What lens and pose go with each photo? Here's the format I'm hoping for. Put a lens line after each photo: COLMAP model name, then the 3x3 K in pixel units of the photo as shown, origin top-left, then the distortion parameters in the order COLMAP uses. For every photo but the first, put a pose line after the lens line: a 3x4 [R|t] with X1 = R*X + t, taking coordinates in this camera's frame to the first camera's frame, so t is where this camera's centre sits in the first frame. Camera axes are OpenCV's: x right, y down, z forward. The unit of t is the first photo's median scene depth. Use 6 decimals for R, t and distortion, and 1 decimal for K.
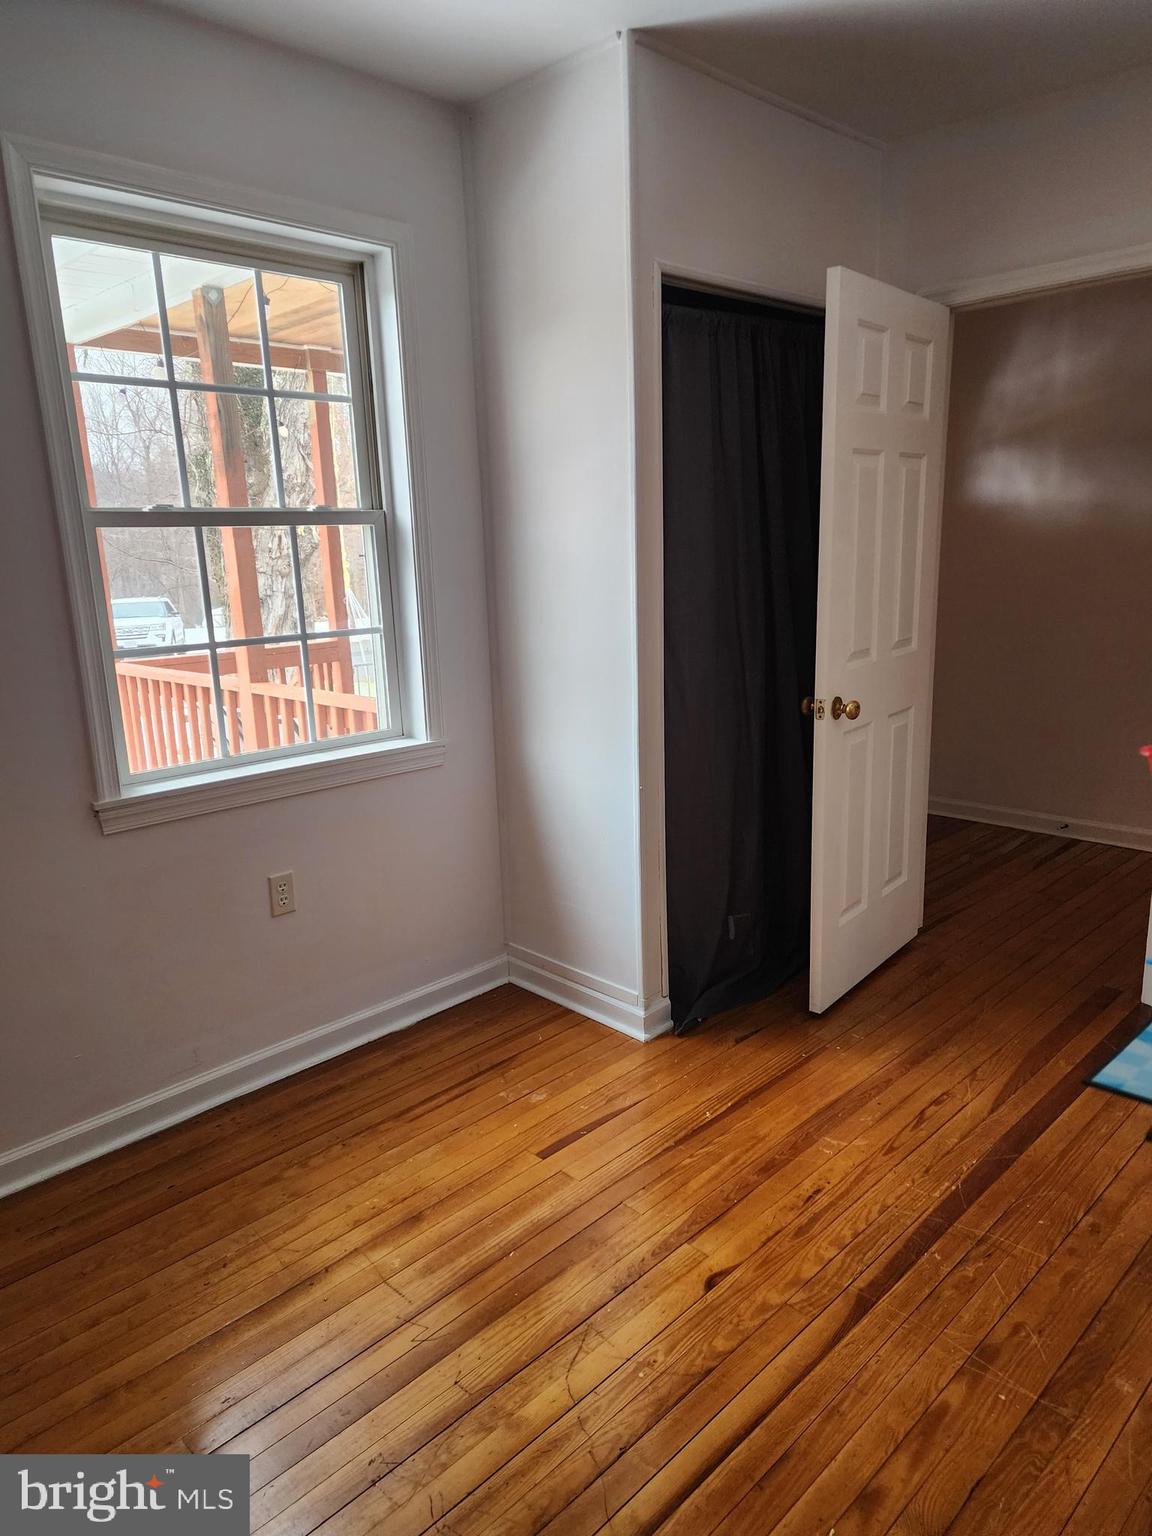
lens RADIAL K [[1036.3, 0, 573.1], [0, 1036.3, 771.4], [0, 0, 1]] dist [0.074320, -0.057916]
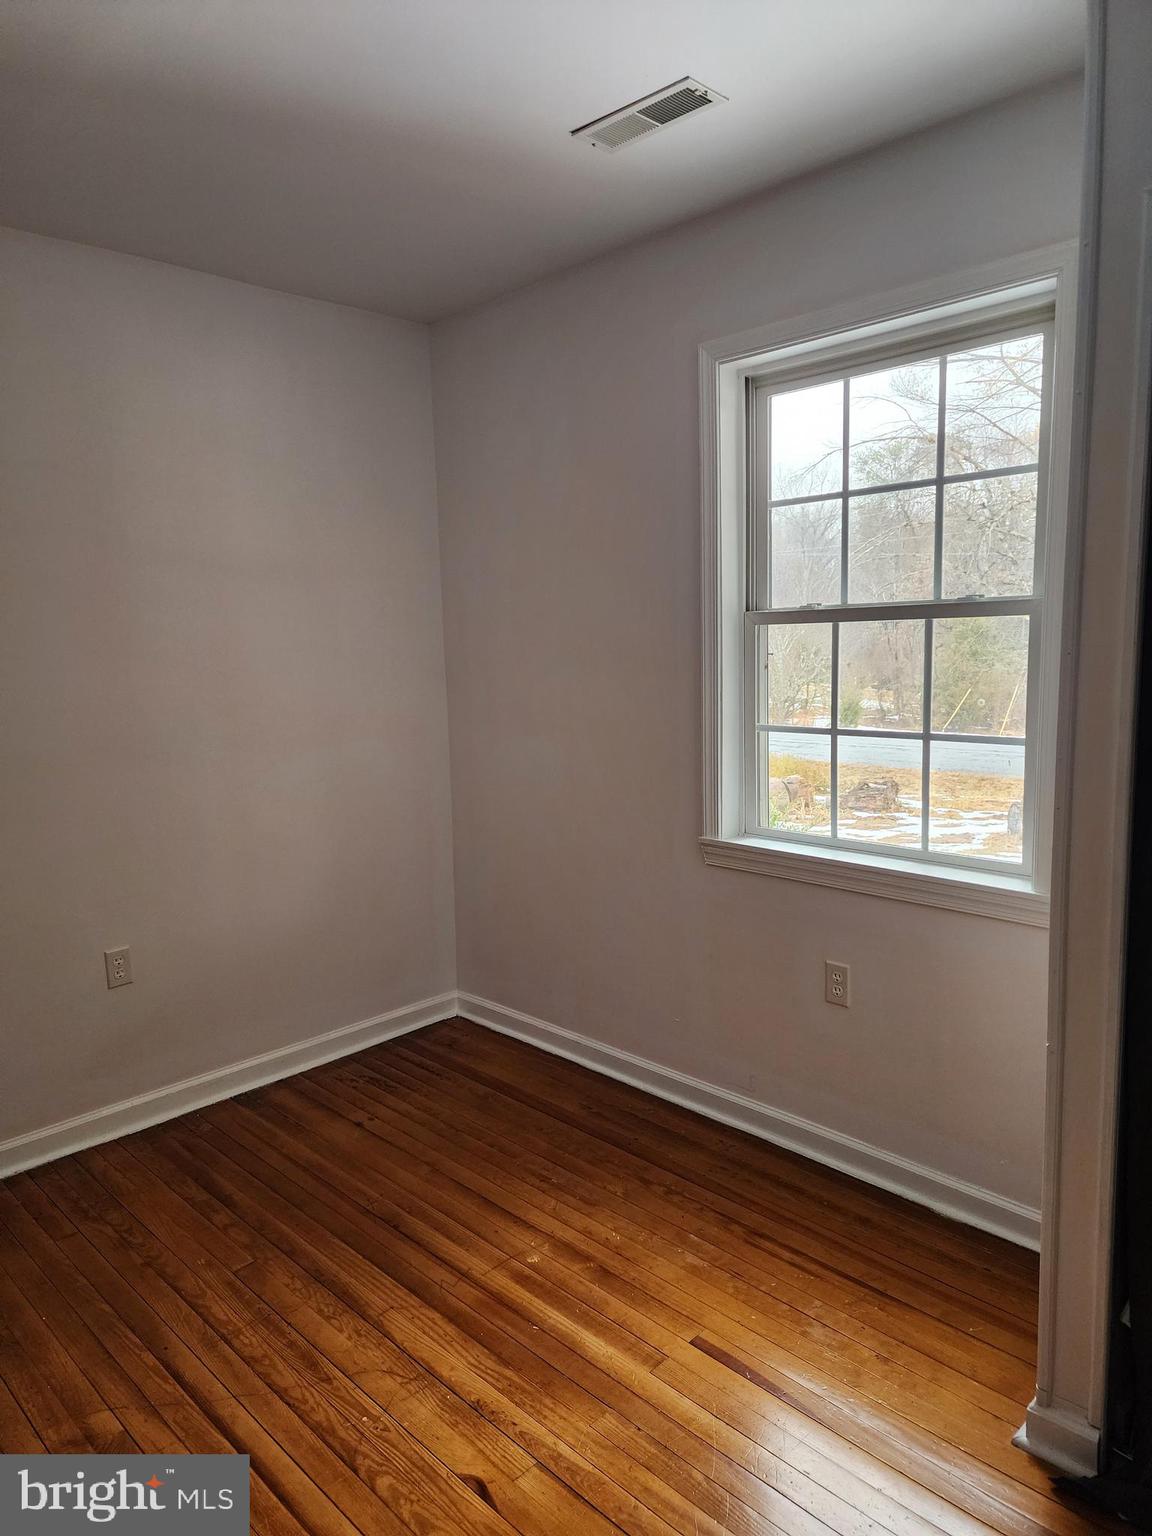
lens RADIAL K [[1036.3, 0, 572.9], [0, 1036.3, 763.8], [0, 0, 1]] dist [0.074320, -0.057916]
pose [[-0.012520, 0.159347, -0.987143, 0.786494], [-0.191812, 0.968504, 0.158771, -0.228963], [0.981352, 0.191334, 0.018439, 0.804927]]
